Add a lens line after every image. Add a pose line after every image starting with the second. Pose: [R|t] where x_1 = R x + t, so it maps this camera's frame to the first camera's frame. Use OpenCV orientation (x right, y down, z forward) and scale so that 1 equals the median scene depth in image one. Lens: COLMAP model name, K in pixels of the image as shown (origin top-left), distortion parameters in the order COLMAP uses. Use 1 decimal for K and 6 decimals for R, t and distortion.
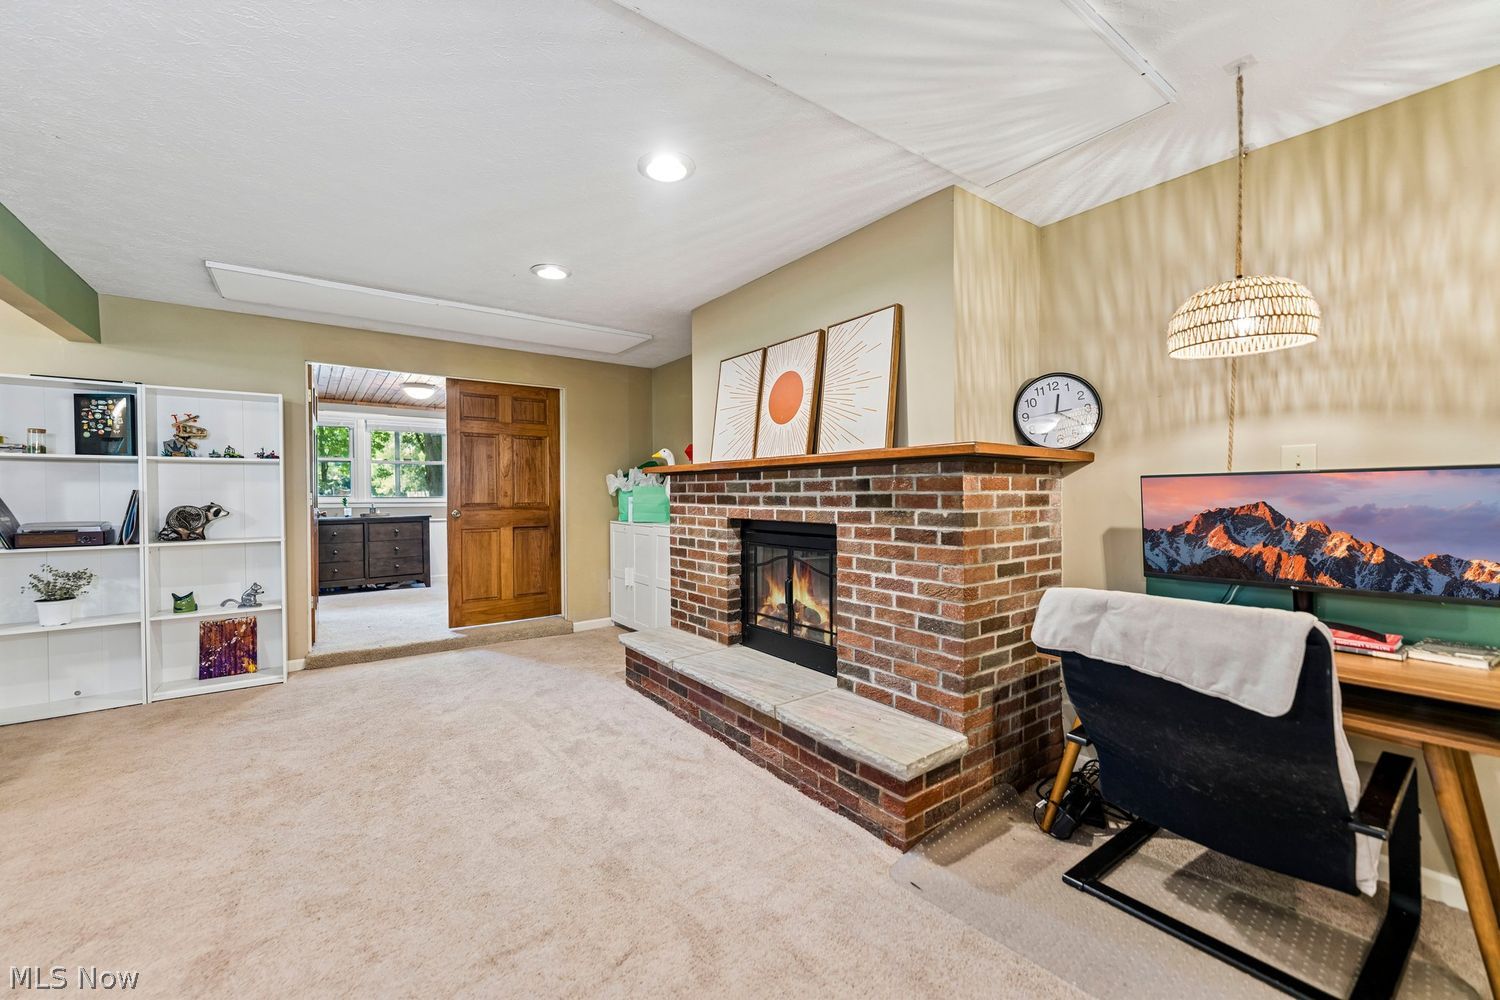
lens RADIAL K [[597.6, 0, 751.8], [0, 597.6, 507.3], [0, 0, 1]] dist [-0.000499, 0.000193]
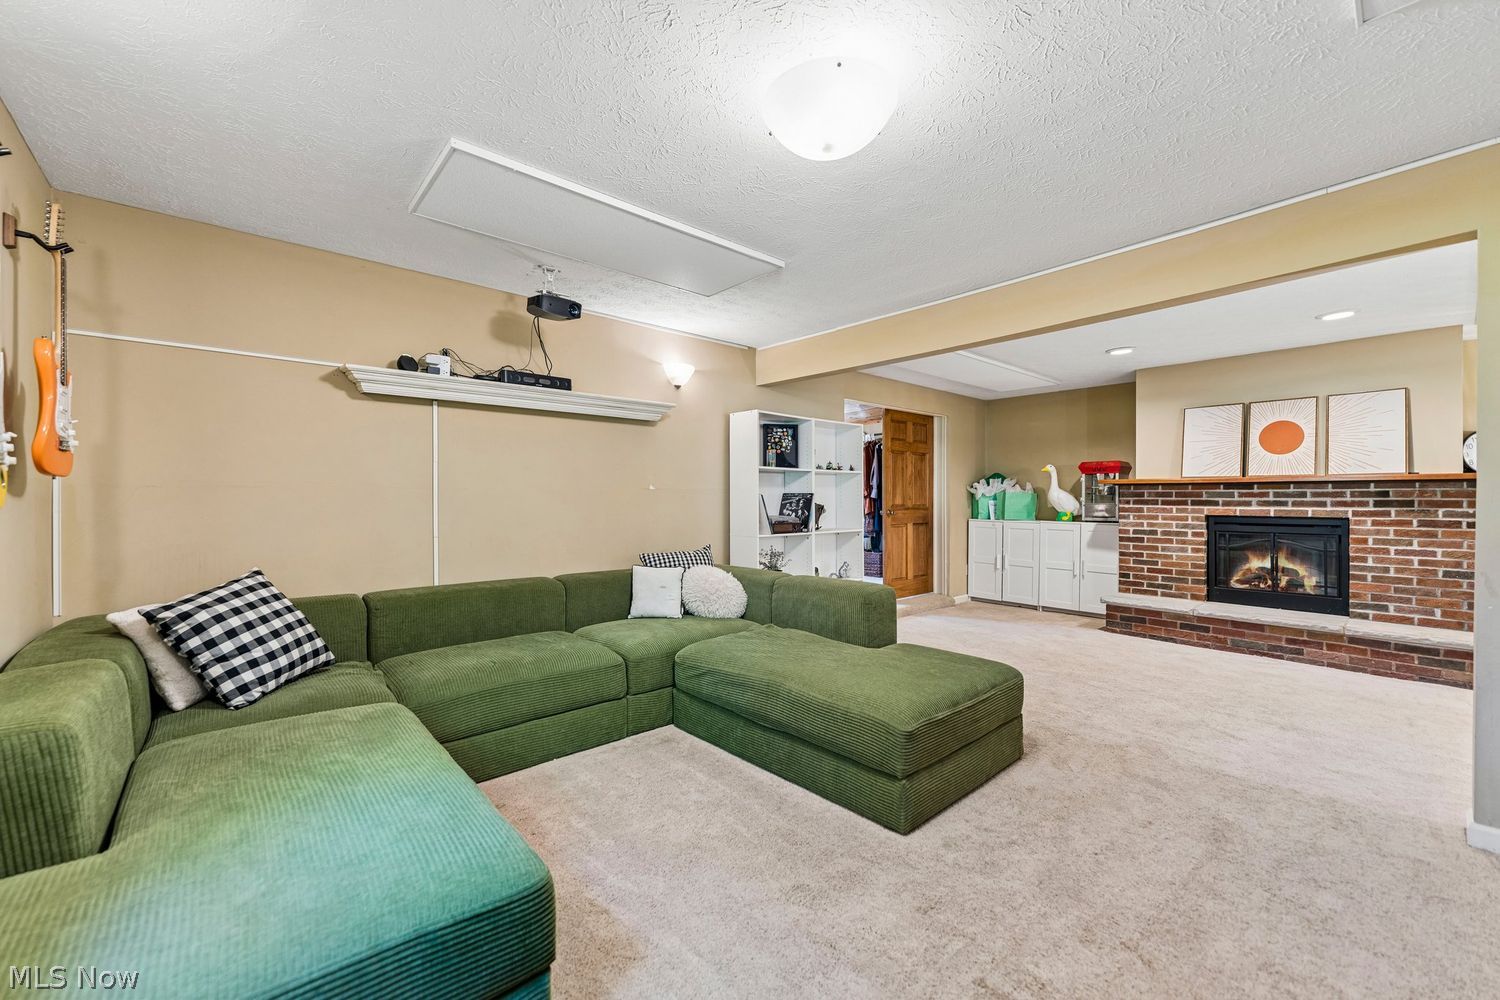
lens RADIAL K [[597.6, 0, 752.3], [0, 597.6, 505.6], [0, 0, 1]] dist [-0.000499, 0.000193]
pose [[0.996030, 0.005696, 0.088834, -1.468562], [-0.004773, 0.999932, -0.010601, 0.017453], [-0.088889, 0.010135, 0.995990, -0.433444]]
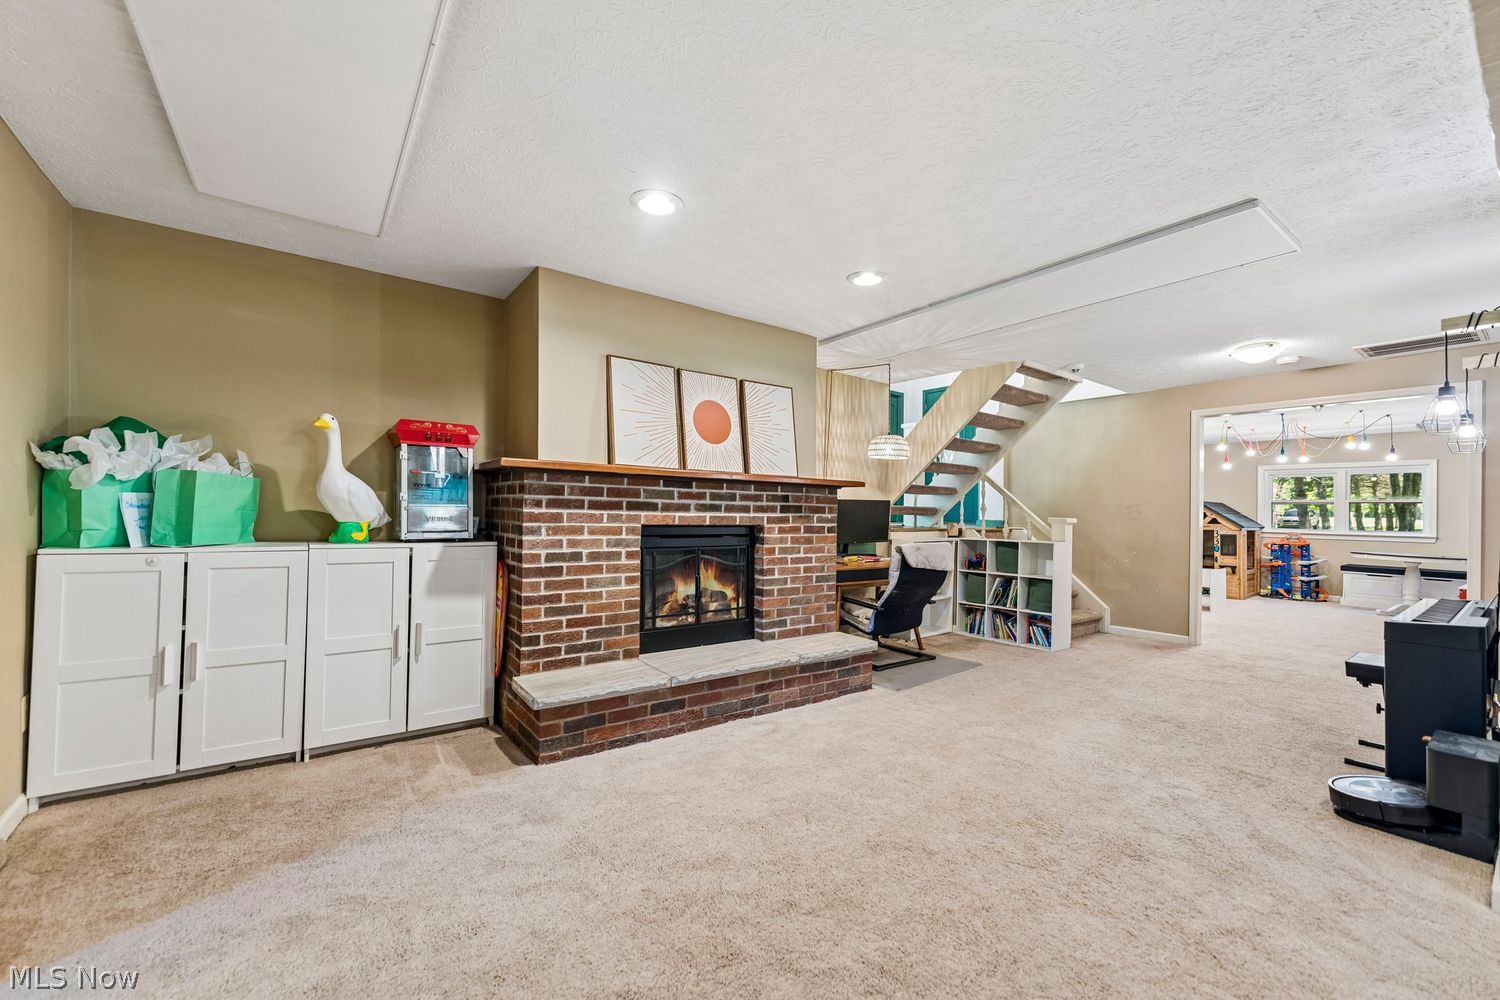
lens RADIAL K [[597.6, 0, 748.9], [0, 597.6, 499.3], [0, 0, 1]] dist [-0.000499, 0.000193]
pose [[-0.001096, 0.019467, 0.999810, -1.148273], [0.000480, 0.999810, -0.019467, -0.005241], [-0.999999, 0.000459, -0.001105, 0.936433]]
